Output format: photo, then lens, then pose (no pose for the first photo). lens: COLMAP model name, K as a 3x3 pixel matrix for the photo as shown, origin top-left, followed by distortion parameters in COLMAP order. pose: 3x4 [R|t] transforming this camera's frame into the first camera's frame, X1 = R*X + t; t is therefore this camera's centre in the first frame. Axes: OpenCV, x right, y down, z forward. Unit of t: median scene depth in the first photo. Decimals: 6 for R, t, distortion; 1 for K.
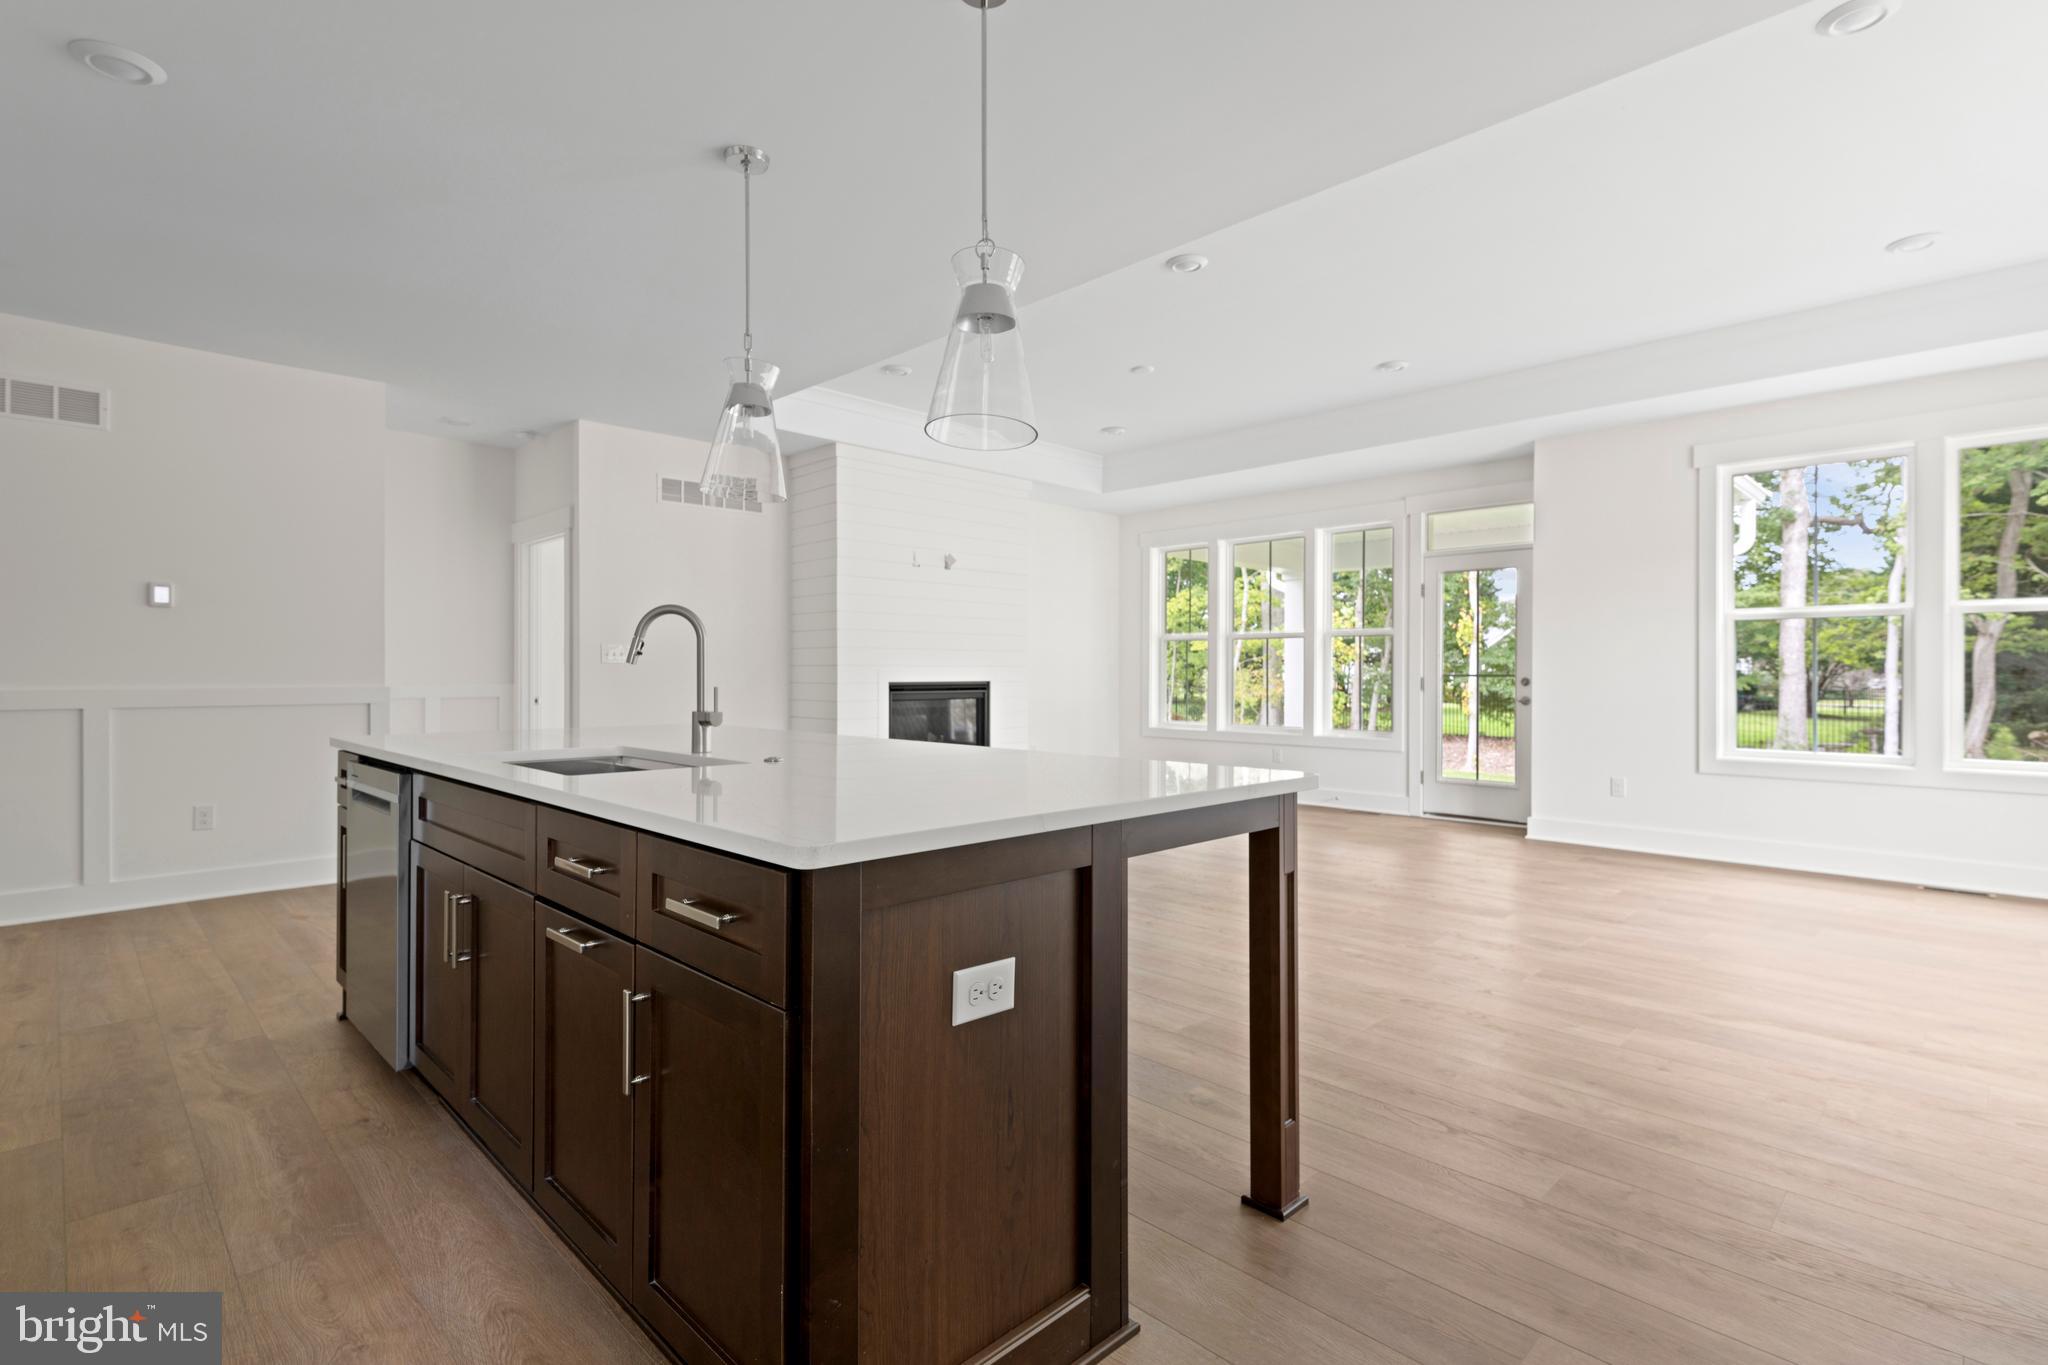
lens RADIAL K [[976.8, 0, 1020.7], [0, 976.8, 672.2], [0, 0, 1]] dist [0.019766, 0.000267]
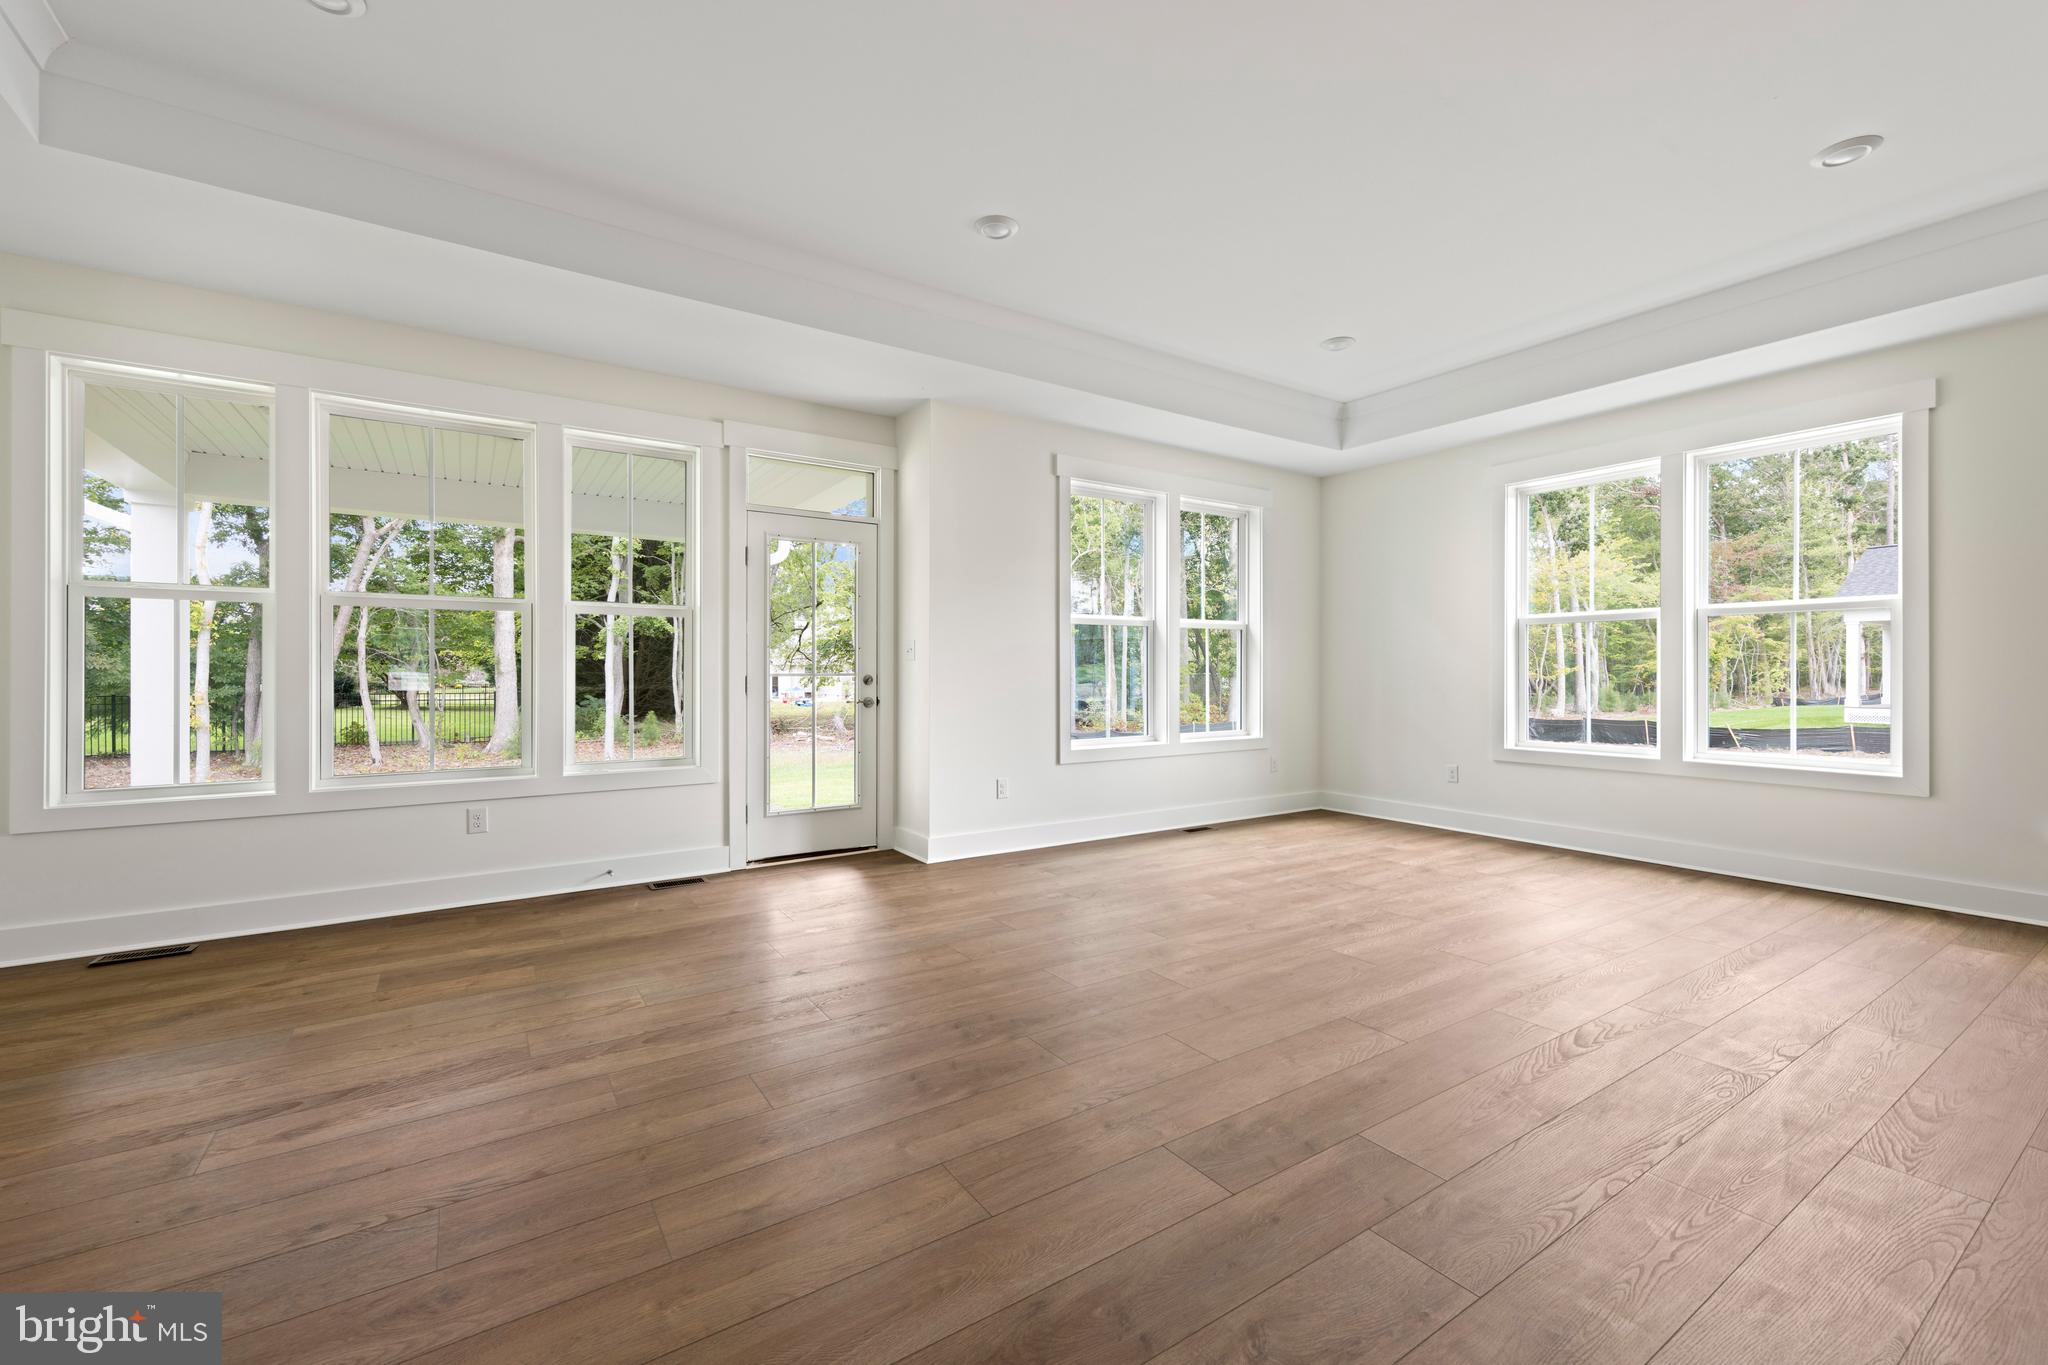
lens RADIAL K [[847.8, 0, 1025.8], [0, 847.8, 679.7], [0, 0, 1]] dist [-0.000790, -0.000020]
pose [[0.186338, -0.005000, 0.982473, -0.194033], [0.000607, 0.999987, 0.004974, 0.005561], [-0.982486, -0.000331, 0.186338, 0.798237]]
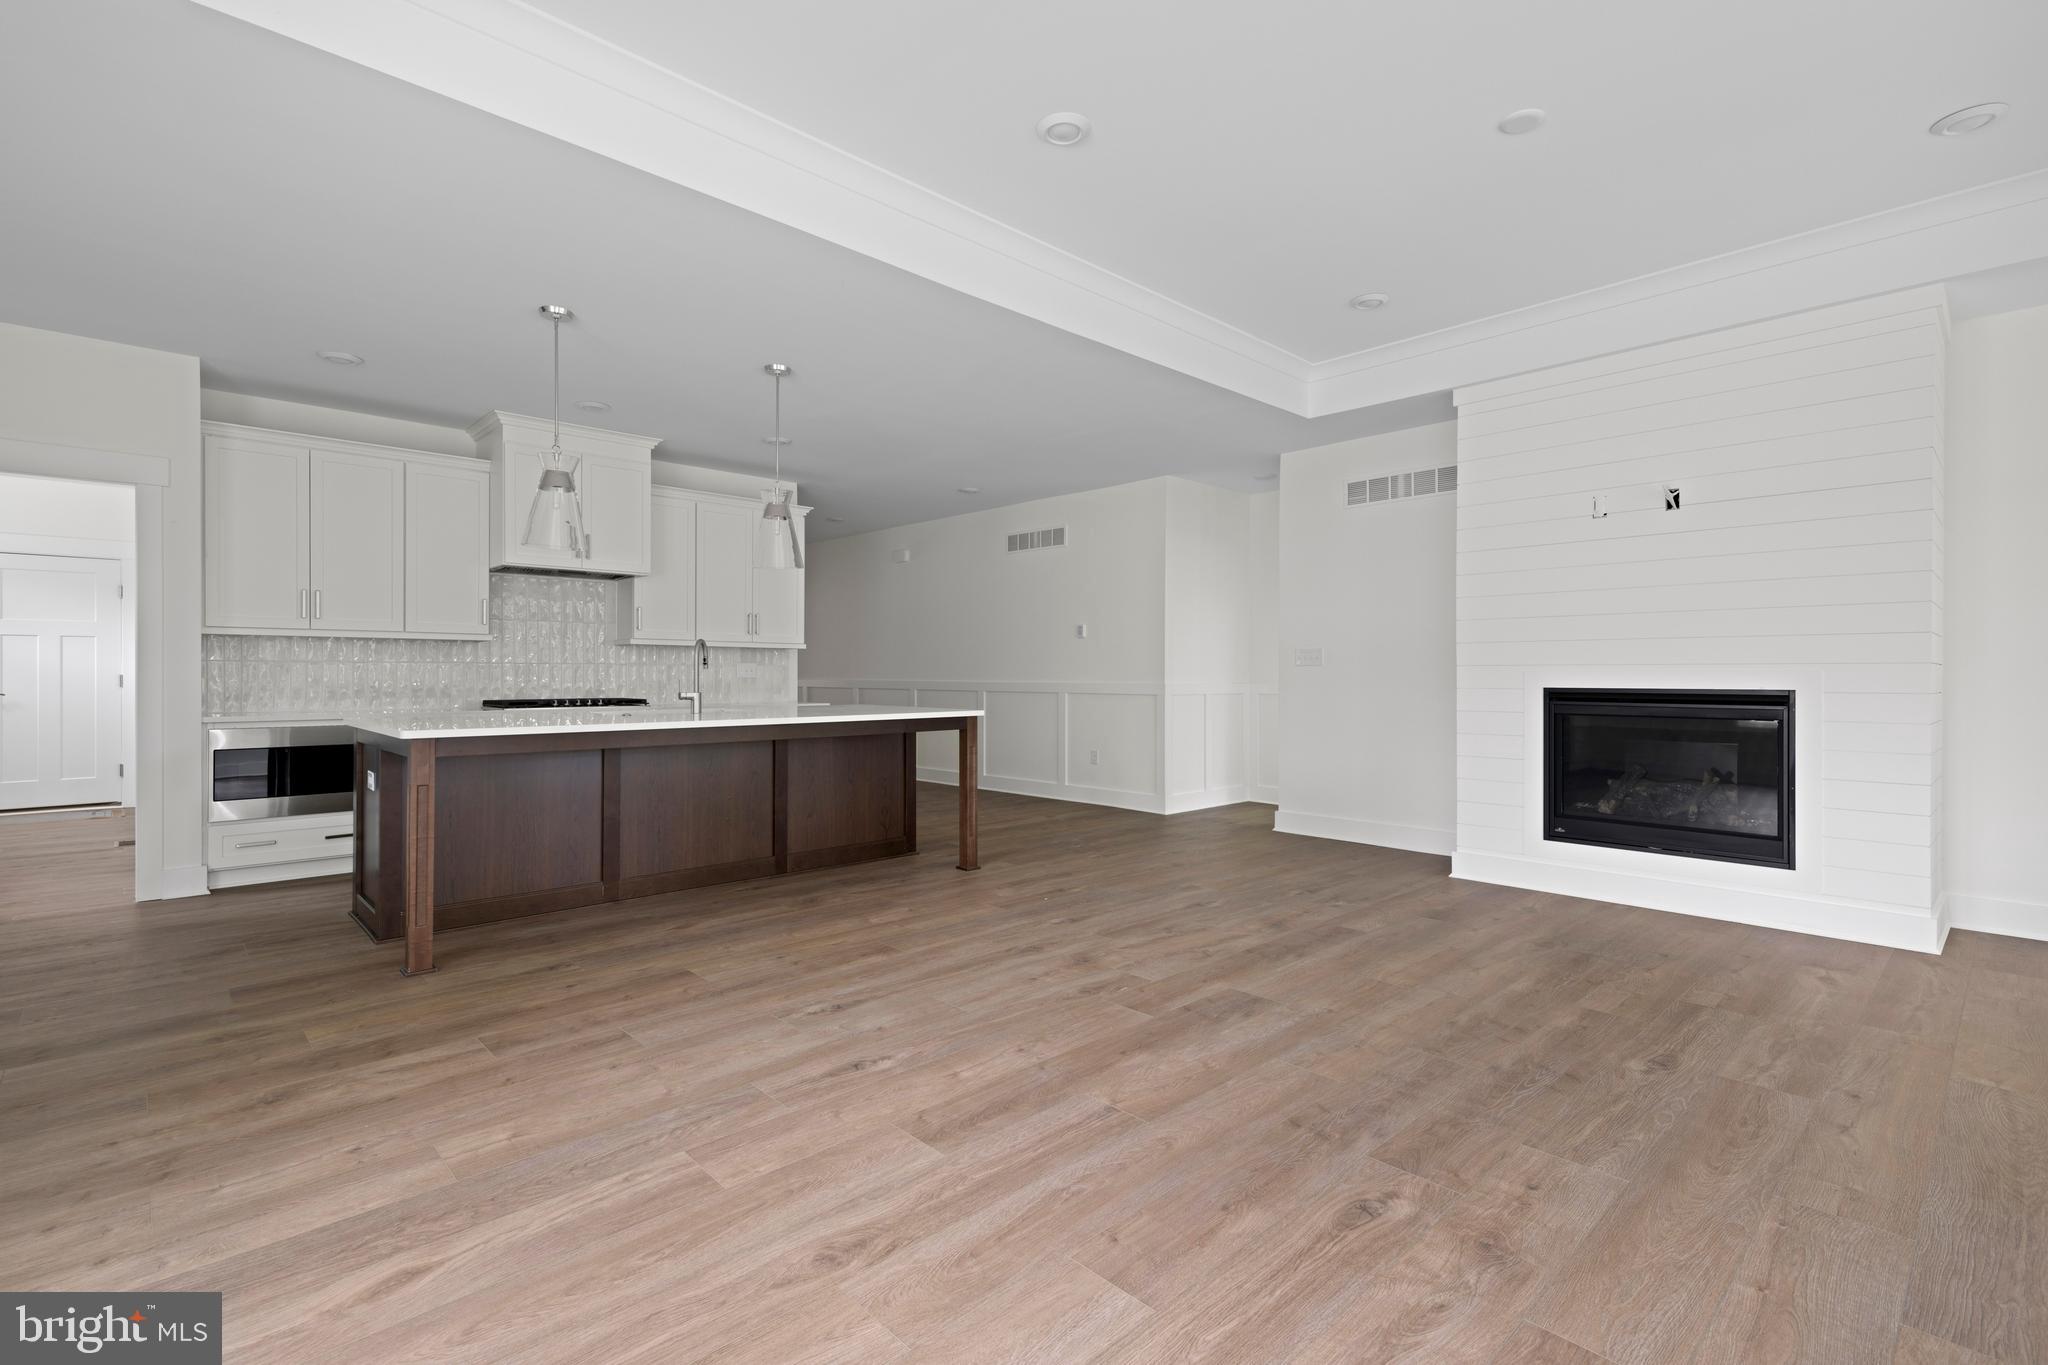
lens RADIAL K [[945.1, 0, 1019.8], [0, 945.1, 681.0], [0, 0, 1]] dist [-0.002897, -0.000273]
pose [[-0.032113, 0.000049, -0.999484, 0.611623], [-0.005815, 0.999983, 0.000235, 0.007732], [0.999467, 0.005820, -0.032113, 0.683619]]
